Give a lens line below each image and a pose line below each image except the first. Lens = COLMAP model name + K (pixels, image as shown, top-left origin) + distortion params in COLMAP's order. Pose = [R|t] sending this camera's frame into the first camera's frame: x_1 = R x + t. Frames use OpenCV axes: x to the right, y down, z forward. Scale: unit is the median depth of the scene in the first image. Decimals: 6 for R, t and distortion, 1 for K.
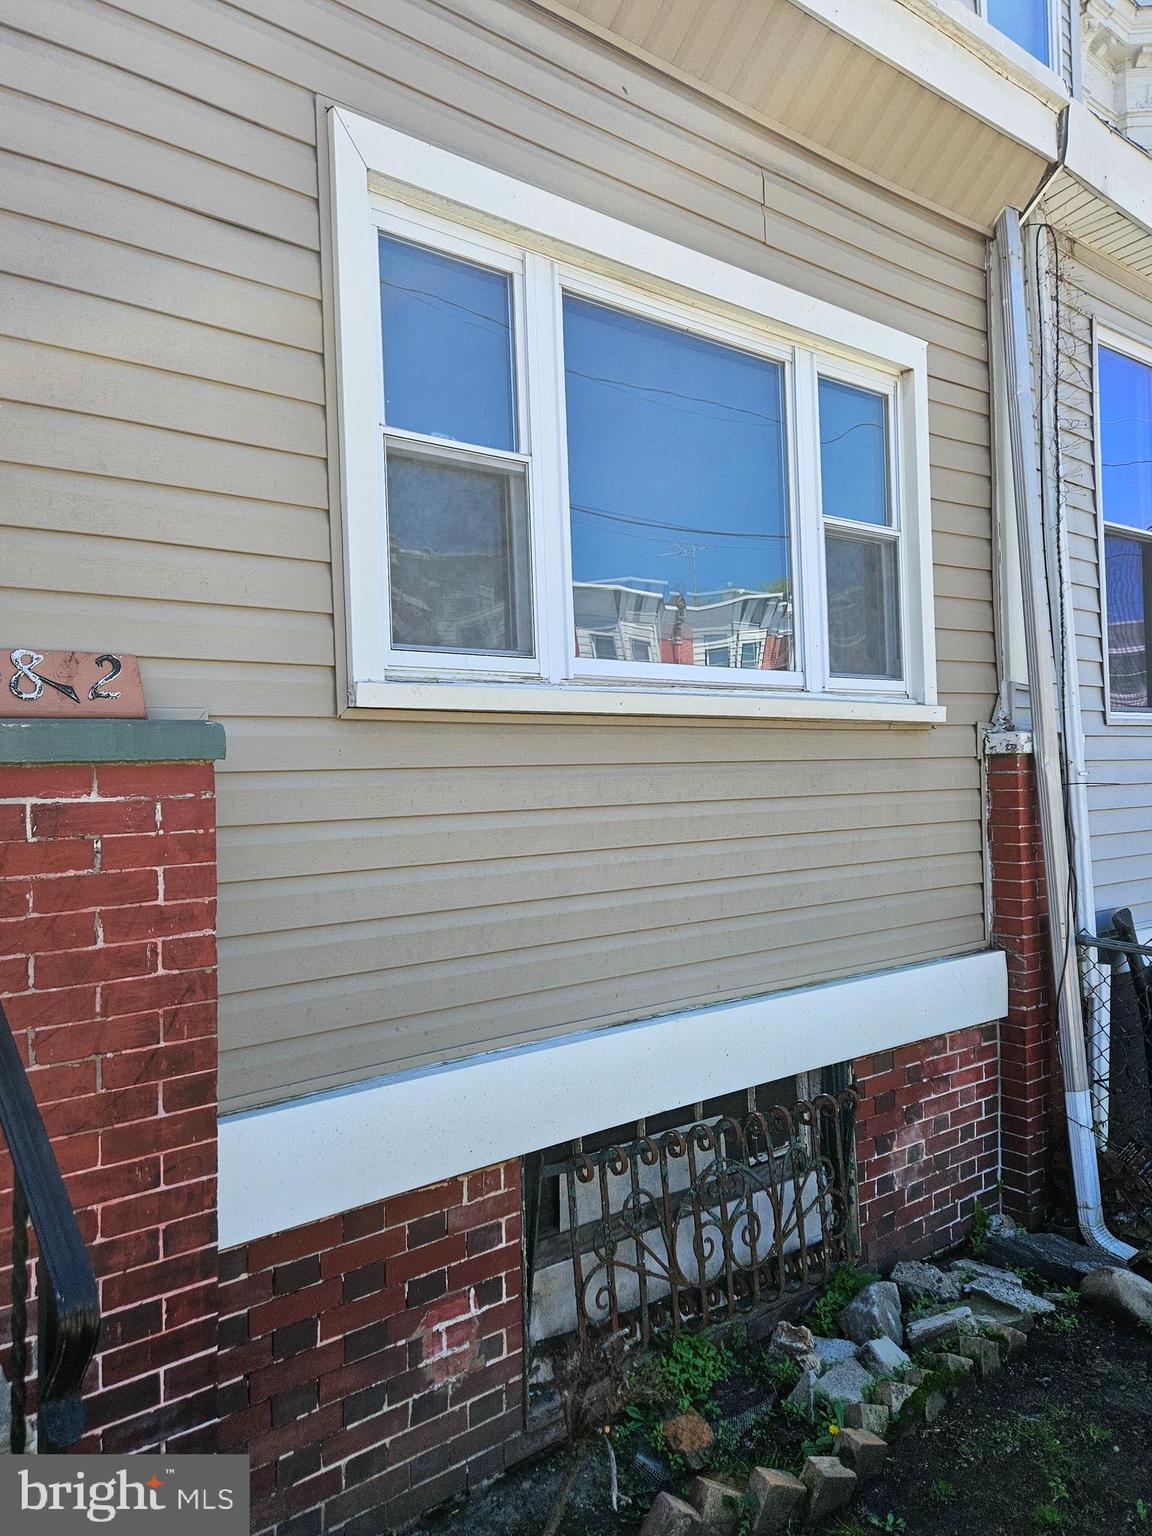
lens RADIAL K [[1139.5, 0, 565.5], [0, 1139.5, 762.6], [0, 0, 1]] dist [0.074329, -0.041107]
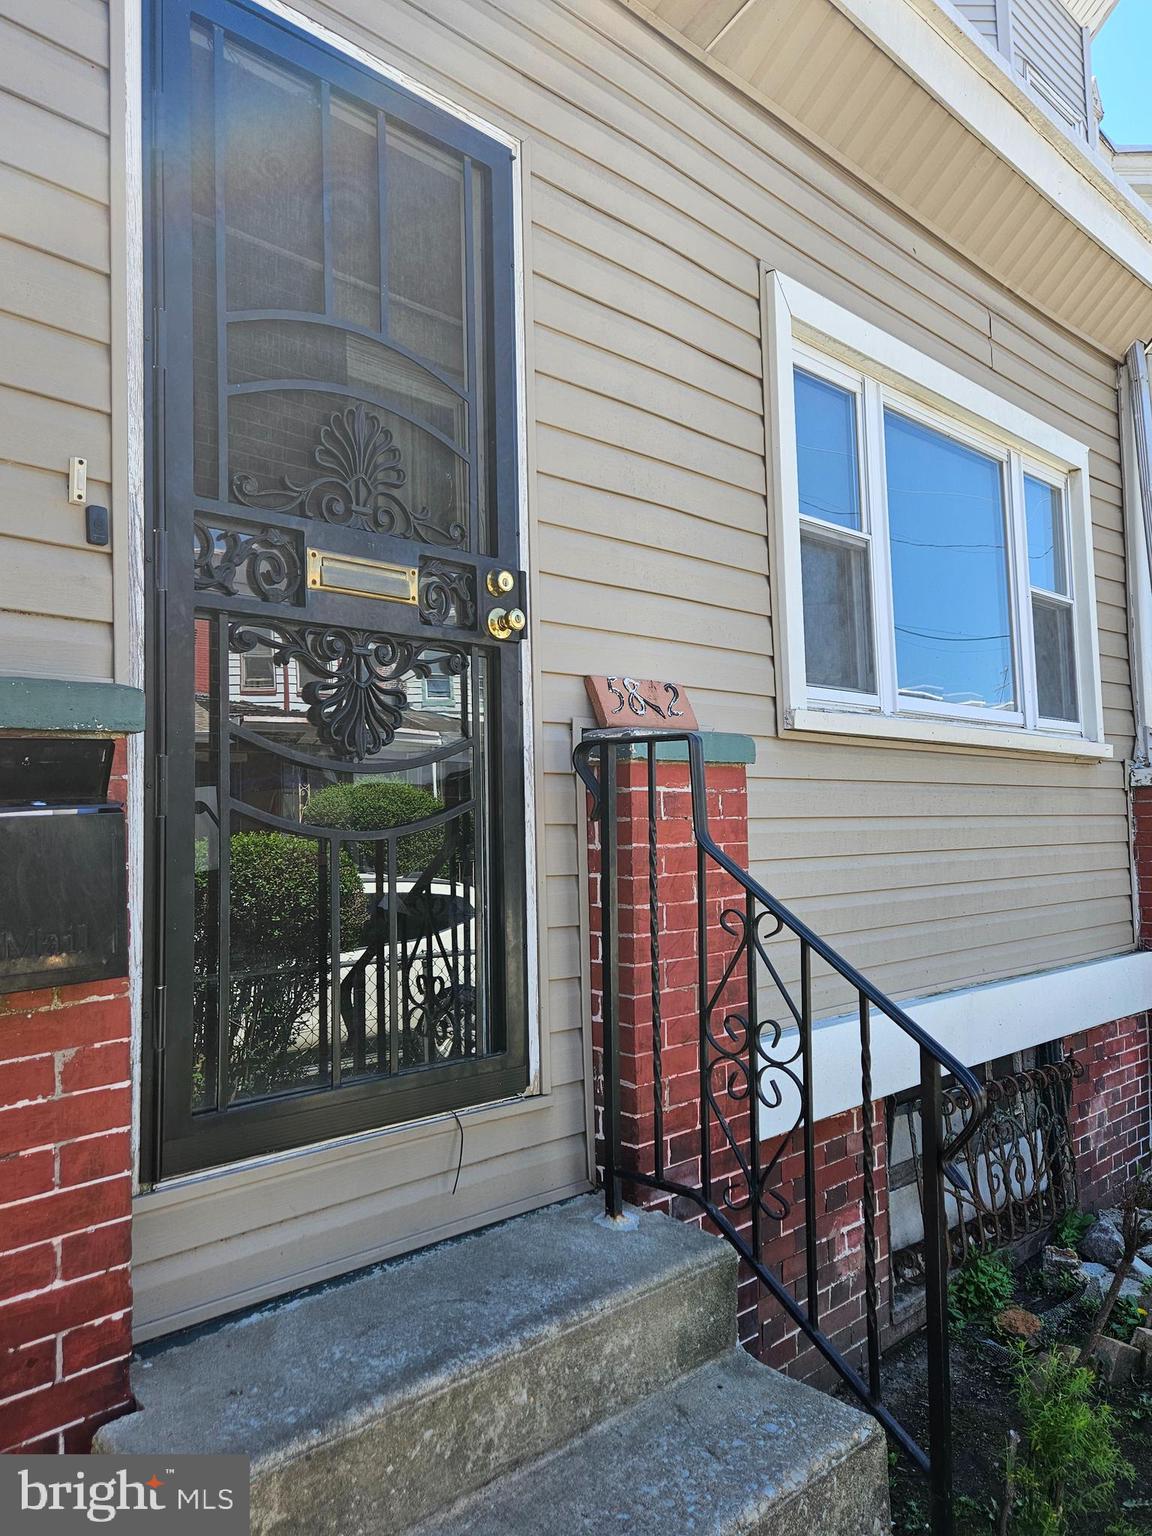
lens RADIAL K [[1139.5, 0, 585.9], [0, 1139.5, 761.9], [0, 0, 1]] dist [0.074329, -0.041107]
pose [[0.995629, 0.009196, 0.092939, -0.420367], [-0.004384, 0.998645, -0.051849, 0.043516], [-0.093290, 0.051215, 0.994321, -0.192066]]
